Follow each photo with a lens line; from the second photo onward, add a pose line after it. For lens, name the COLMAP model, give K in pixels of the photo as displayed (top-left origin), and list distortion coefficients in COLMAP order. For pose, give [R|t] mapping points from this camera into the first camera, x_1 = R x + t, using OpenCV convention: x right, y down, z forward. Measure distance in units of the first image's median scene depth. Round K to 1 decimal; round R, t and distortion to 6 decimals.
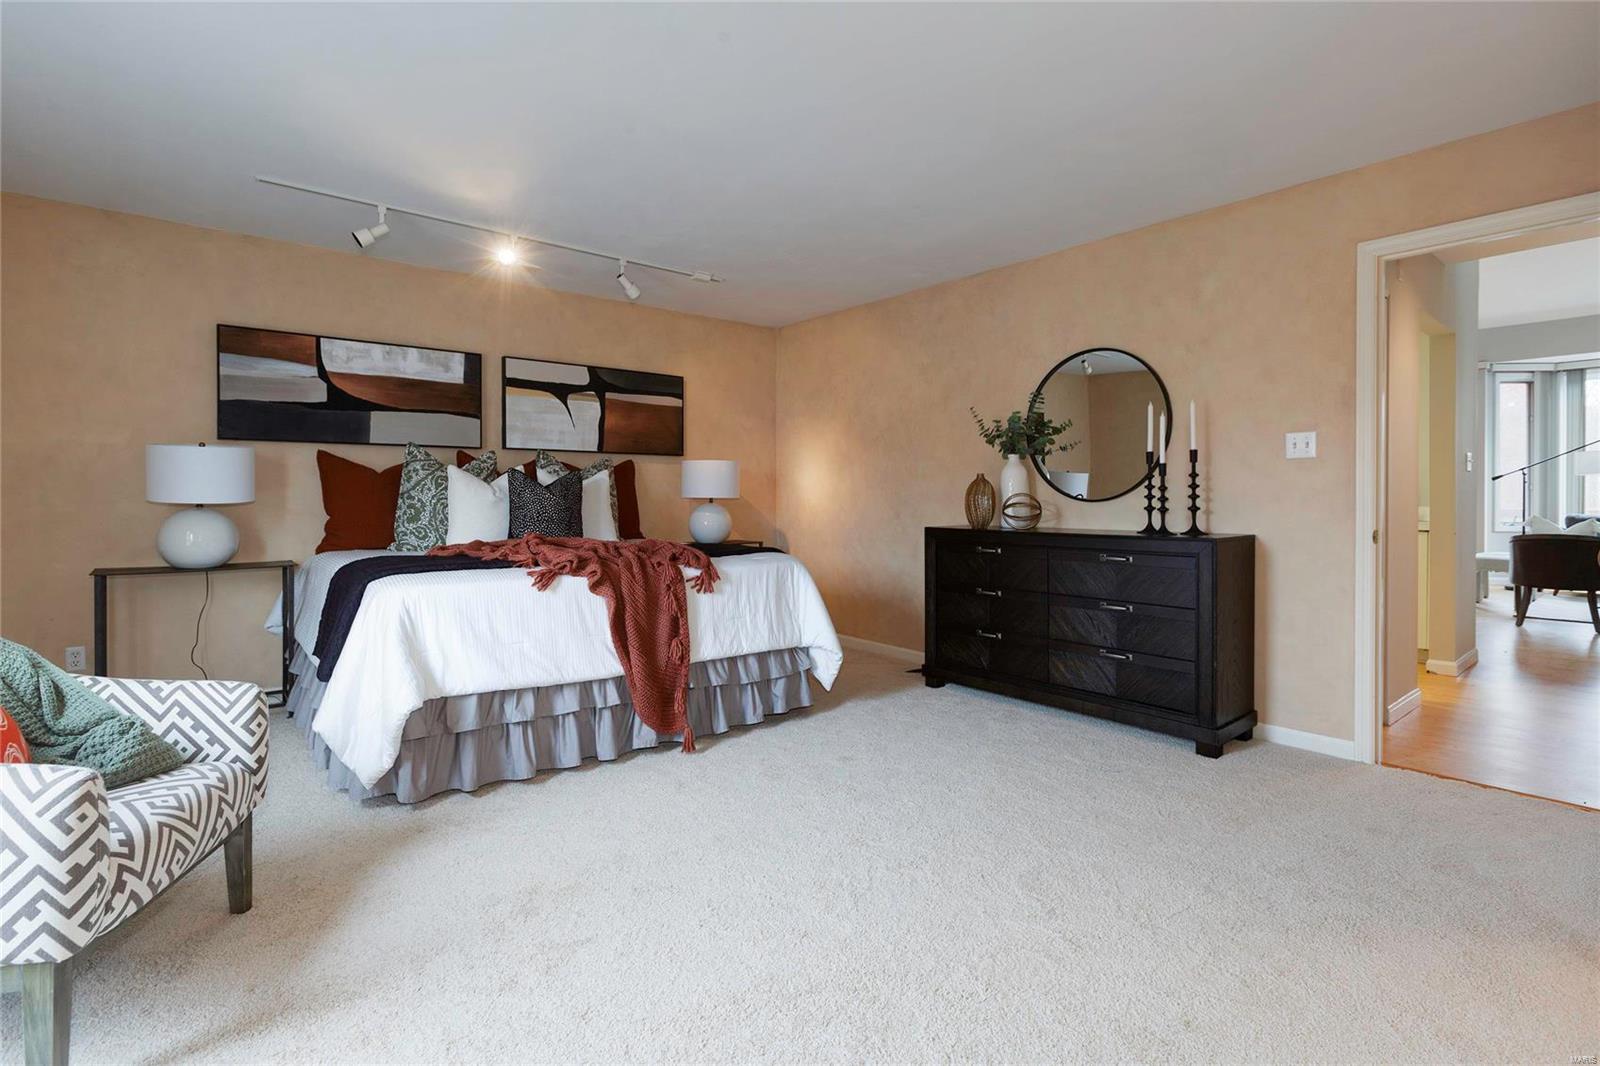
lens RADIAL K [[727.0, 0, 781.1], [0, 727.0, 524.8], [0, 0, 1]] dist [0.015711, -0.000217]
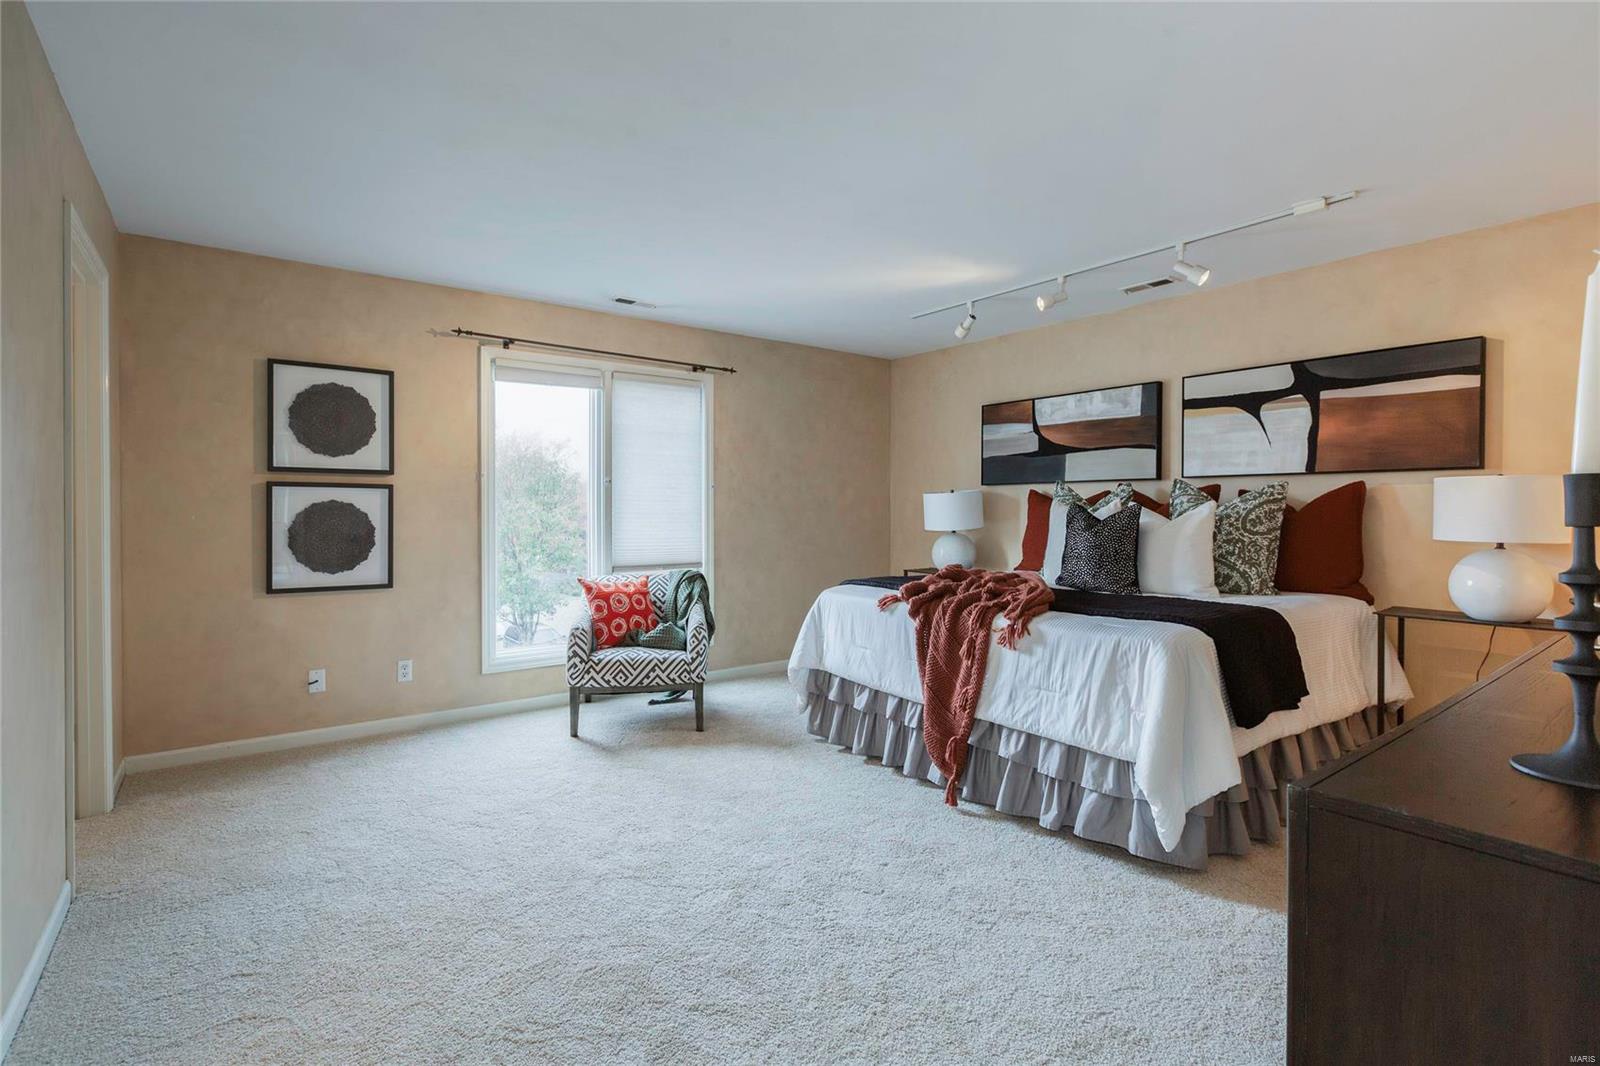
lens RADIAL K [[727.0, 0, 781.1], [0, 727.0, 524.8], [0, 0, 1]] dist [0.015711, -0.000217]
pose [[0.004175, 0.021885, -0.999752, 0.611988], [-0.040873, 0.998929, 0.021696, -0.050885], [0.999156, 0.040772, 0.005065, 0.562285]]
